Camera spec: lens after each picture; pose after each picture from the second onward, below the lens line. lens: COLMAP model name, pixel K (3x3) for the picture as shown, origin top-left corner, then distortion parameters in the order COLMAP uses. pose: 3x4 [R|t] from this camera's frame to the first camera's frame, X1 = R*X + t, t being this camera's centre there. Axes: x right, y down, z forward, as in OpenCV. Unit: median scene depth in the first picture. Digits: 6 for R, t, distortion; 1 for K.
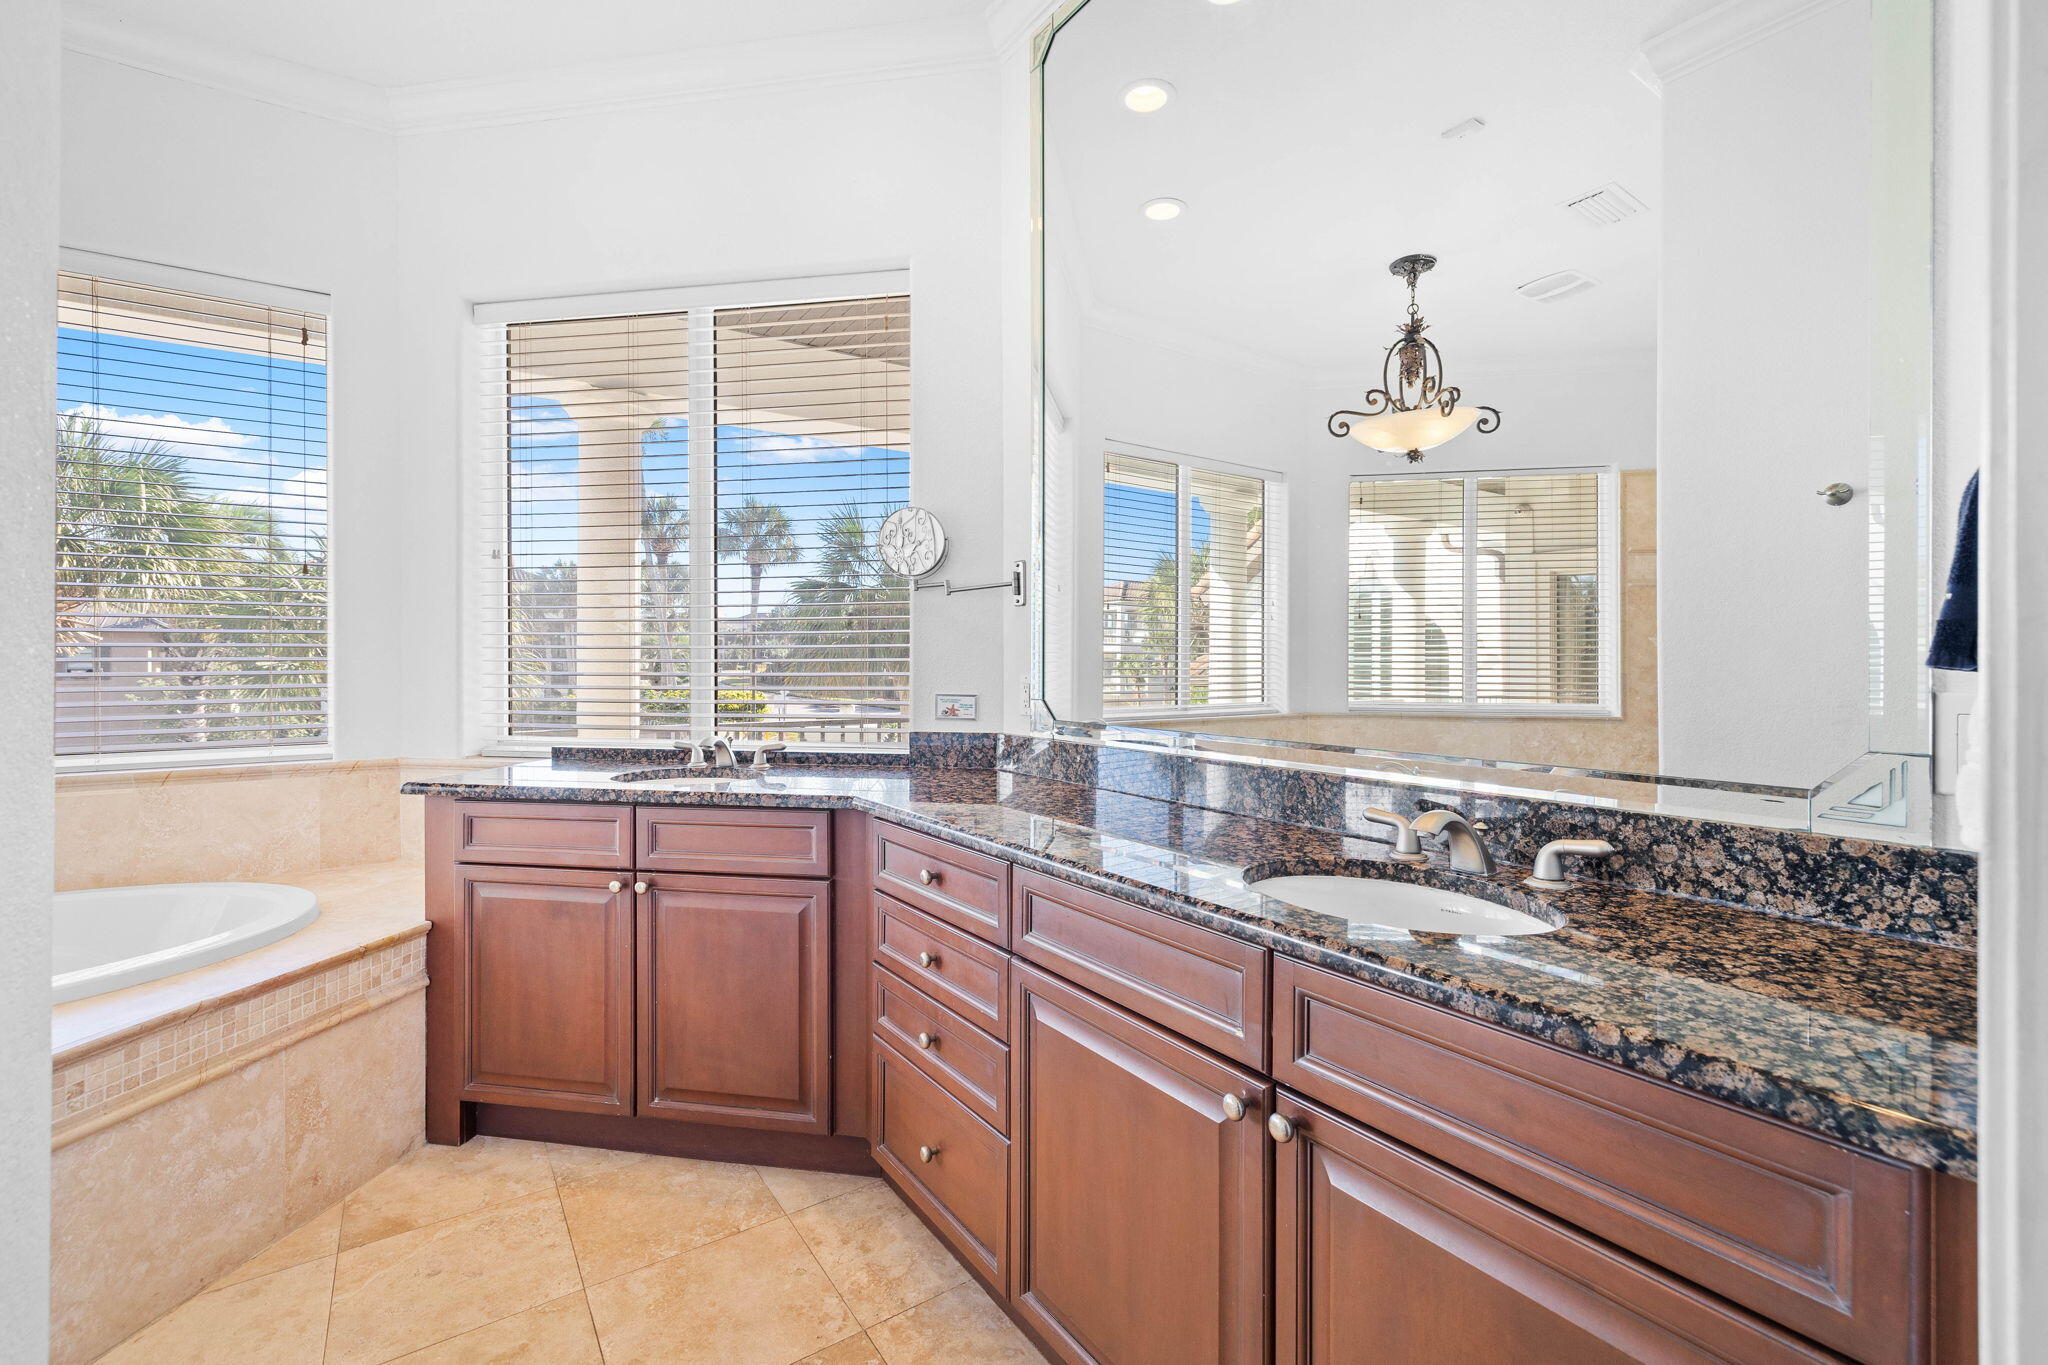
lens RADIAL K [[876.7, 0, 1022.7], [0, 876.7, 660.0], [0, 0, 1]] dist [0.000359, 0.000240]
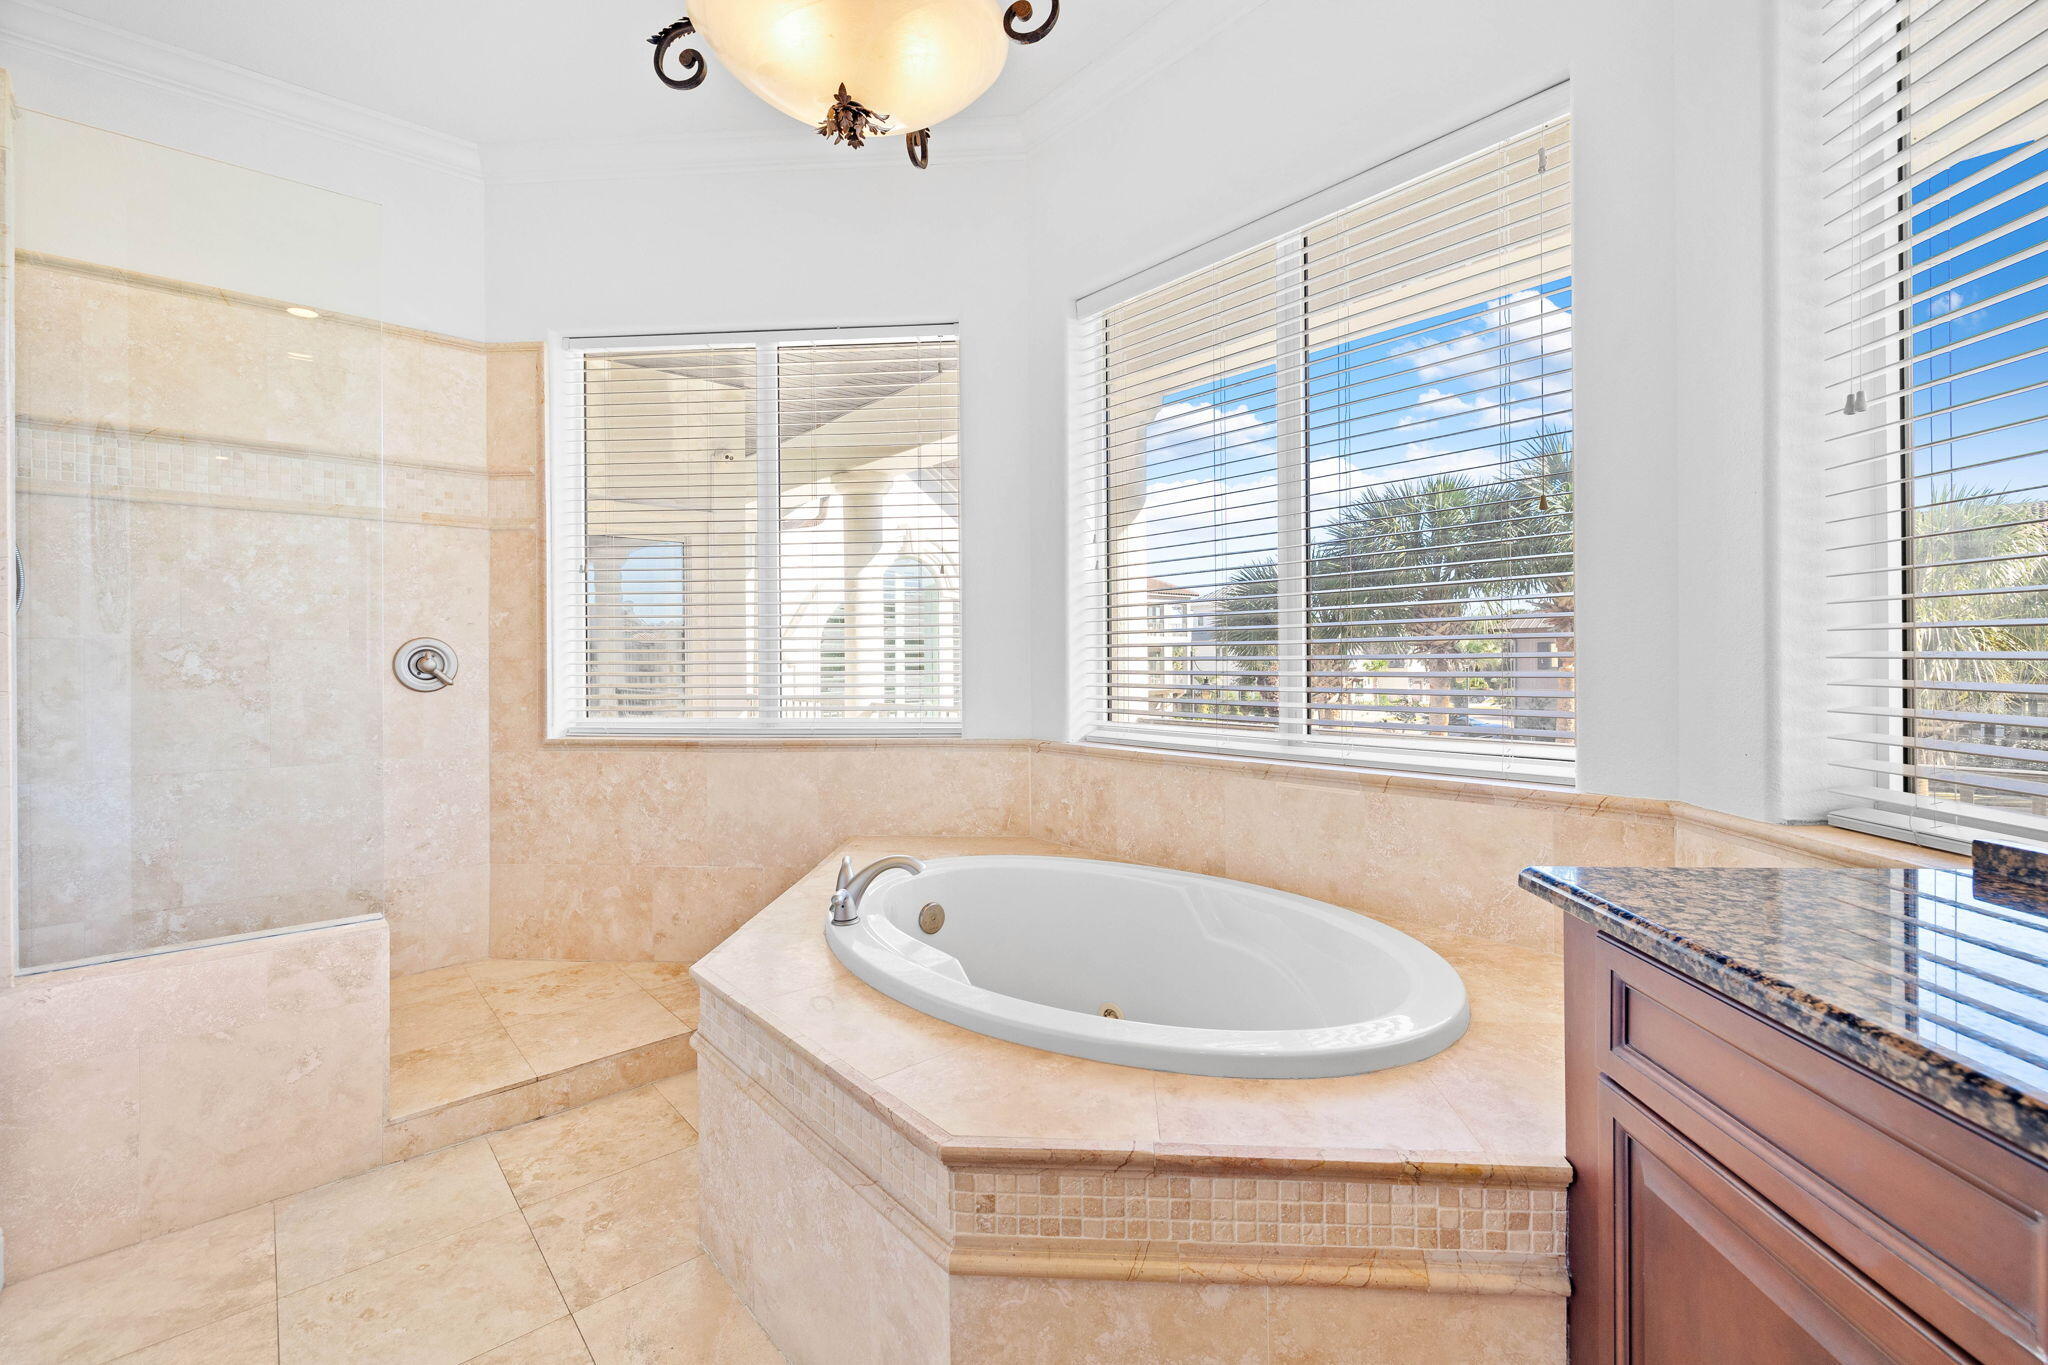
lens RADIAL K [[876.7, 0, 1022.7], [0, 876.7, 660.0], [0, 0, 1]] dist [0.000359, 0.000240]
pose [[0.098770, 0.002035, -0.995108, -0.236711], [0.007191, 0.999970, 0.002758, 0.018382], [0.995084, -0.007428, 0.098752, 0.678555]]
